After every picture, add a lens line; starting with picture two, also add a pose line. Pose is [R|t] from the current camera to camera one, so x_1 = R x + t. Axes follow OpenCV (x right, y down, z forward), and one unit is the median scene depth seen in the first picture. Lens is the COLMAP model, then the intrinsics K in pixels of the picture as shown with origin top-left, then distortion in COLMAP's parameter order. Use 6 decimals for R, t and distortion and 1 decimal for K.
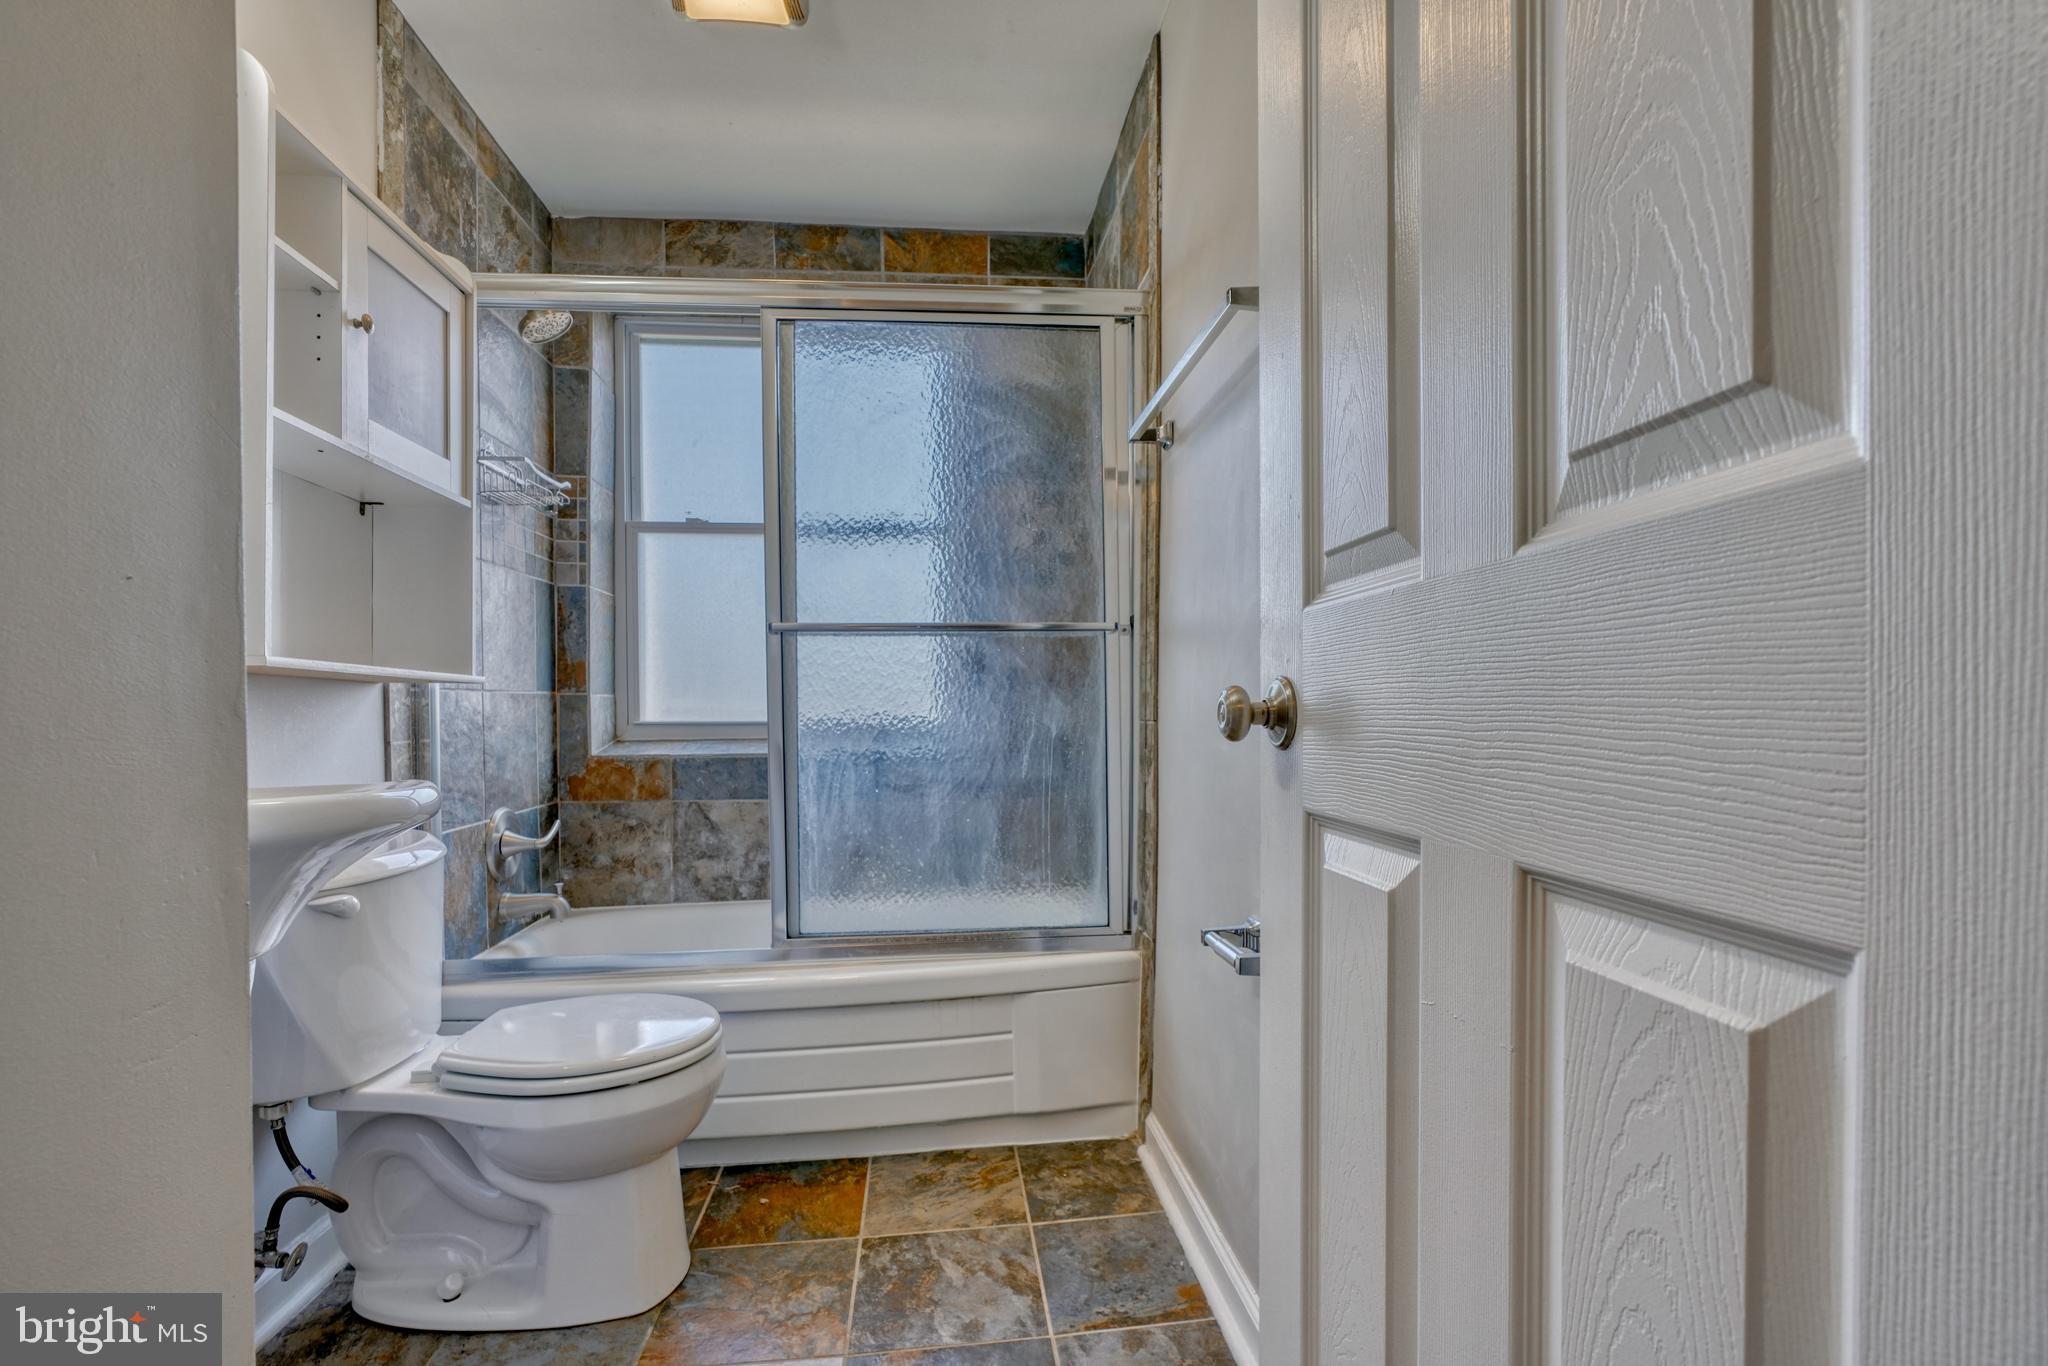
lens RADIAL K [[938.8, 0, 1066.4], [0, 938.8, 719.3], [0, 0, 1]] dist [-0.023500, 0.000388]
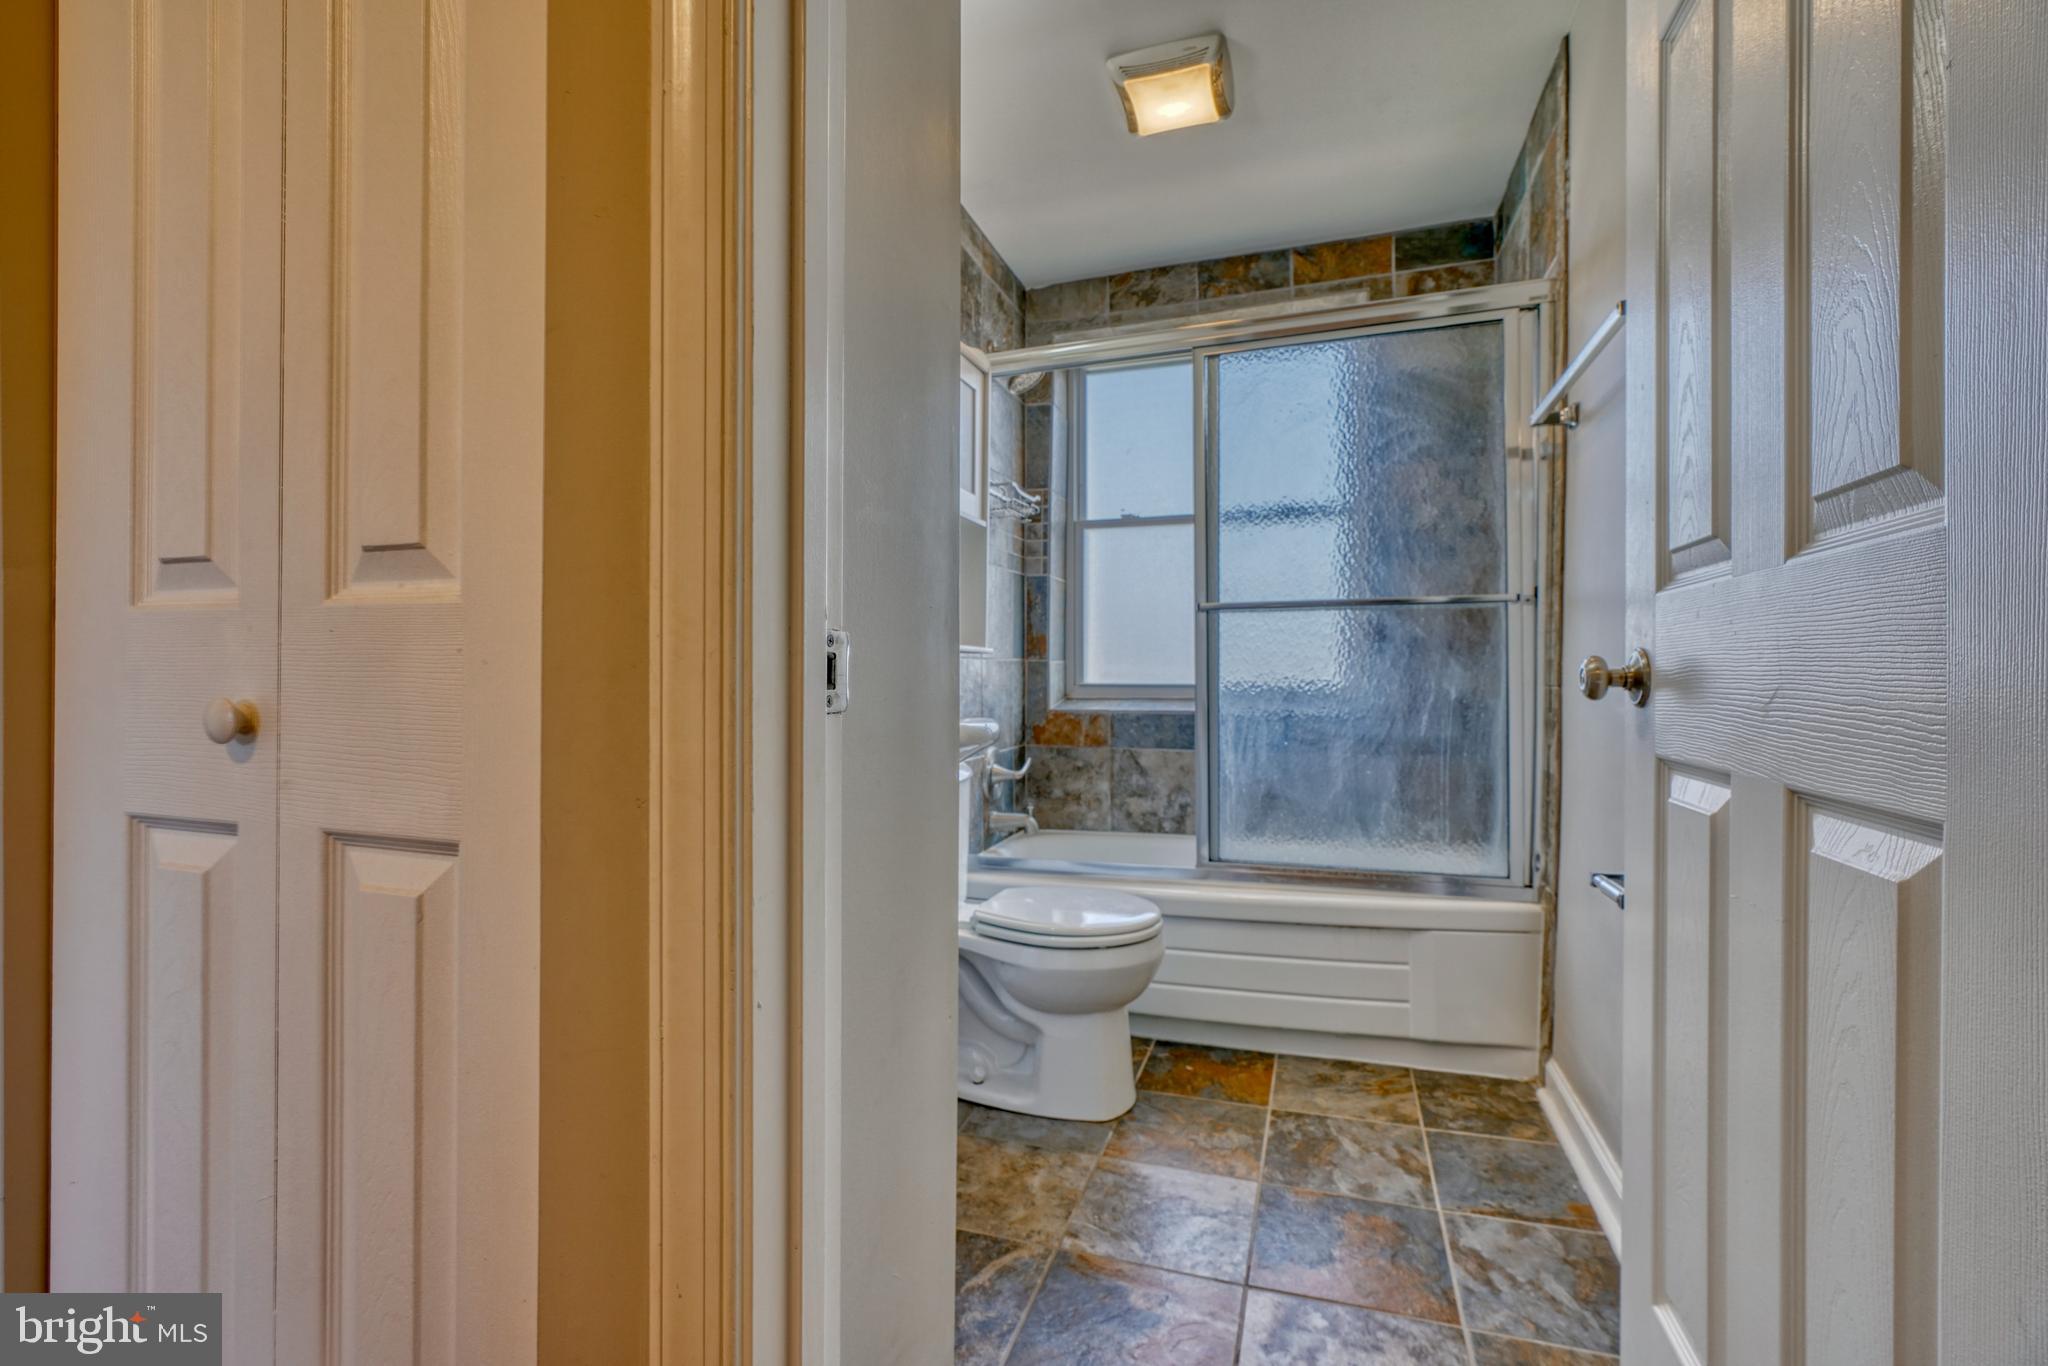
lens RADIAL K [[918.1, 0, 1002.8], [0, 918.1, 678.8], [0, 0, 1]] dist [-0.001962, 0.001066]
pose [[0.884032, 0.007772, -0.467361, 0.022447], [-0.010485, 0.999940, -0.003203, 0.003112], [0.467308, 0.007732, 0.884061, -0.192363]]
